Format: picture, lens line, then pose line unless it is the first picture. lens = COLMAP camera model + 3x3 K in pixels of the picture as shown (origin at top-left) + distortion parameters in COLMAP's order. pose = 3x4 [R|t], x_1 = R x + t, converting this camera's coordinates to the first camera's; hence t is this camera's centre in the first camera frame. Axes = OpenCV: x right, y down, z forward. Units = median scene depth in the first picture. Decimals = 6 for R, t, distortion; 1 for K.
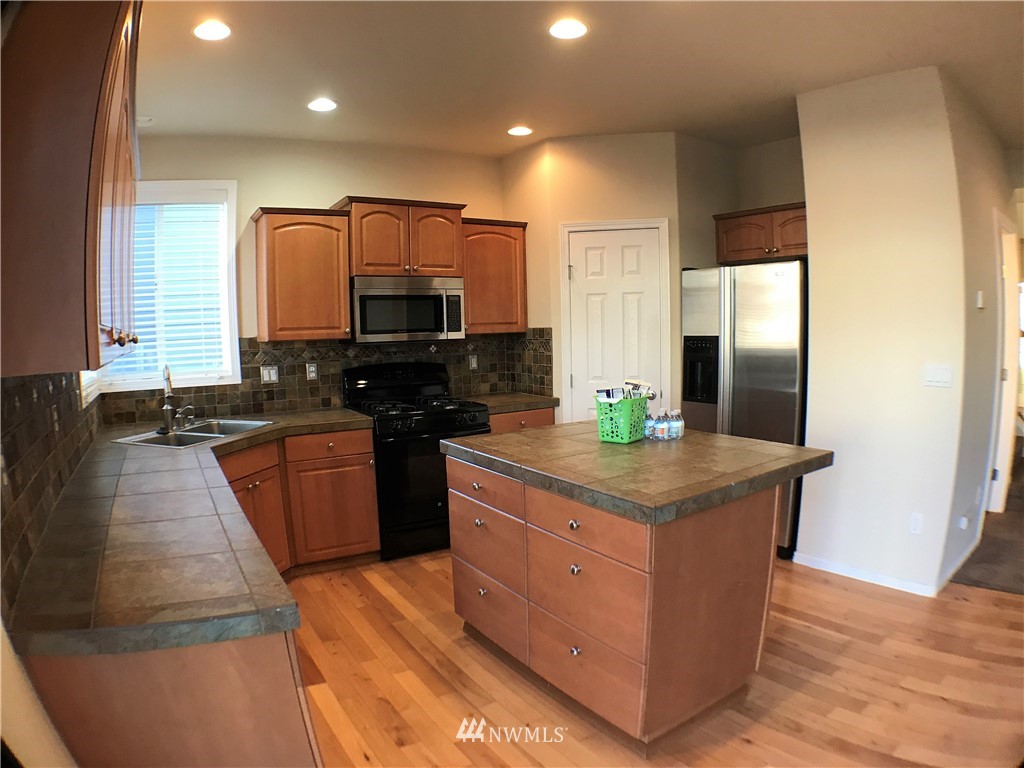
lens RADIAL K [[621.7, 0, 510.5], [0, 621.7, 377.6], [0, 0, 1]] dist [-0.277128, 0.050551]
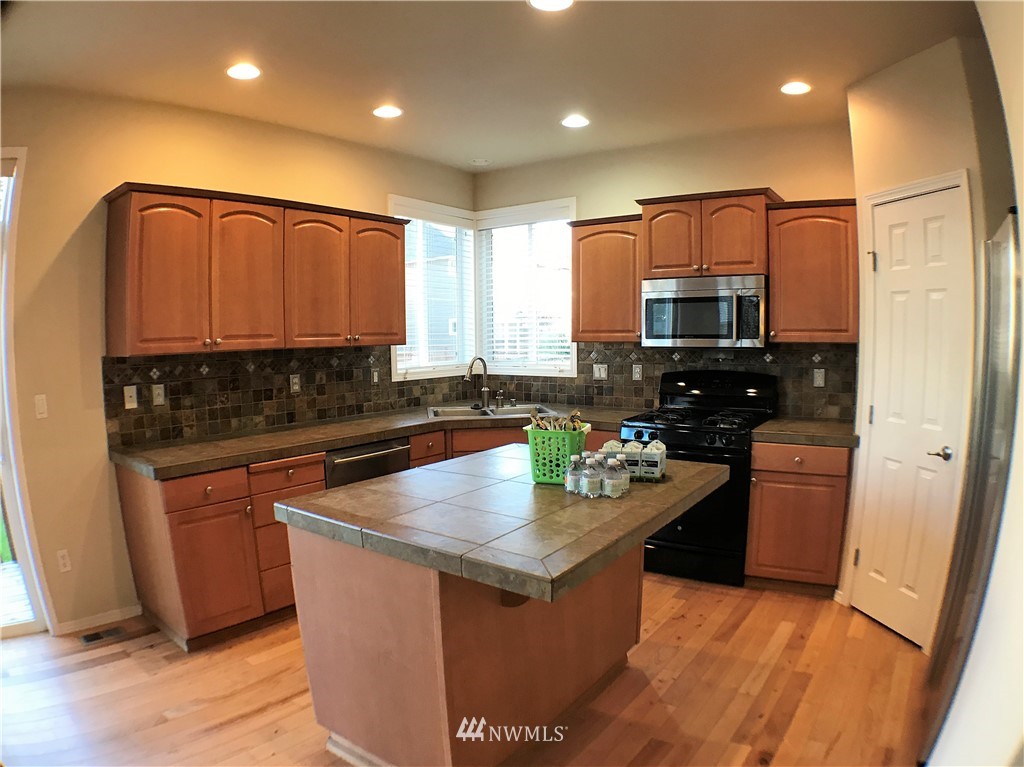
lens RADIAL K [[621.7, 0, 510.5], [0, 621.7, 377.1], [0, 0, 1]] dist [-0.277128, 0.050551]
pose [[0.364782, 0.081798, -0.927493, 0.587472], [-0.067464, 0.995837, 0.061292, -0.053529], [0.928646, 0.040214, 0.368782, 0.424099]]
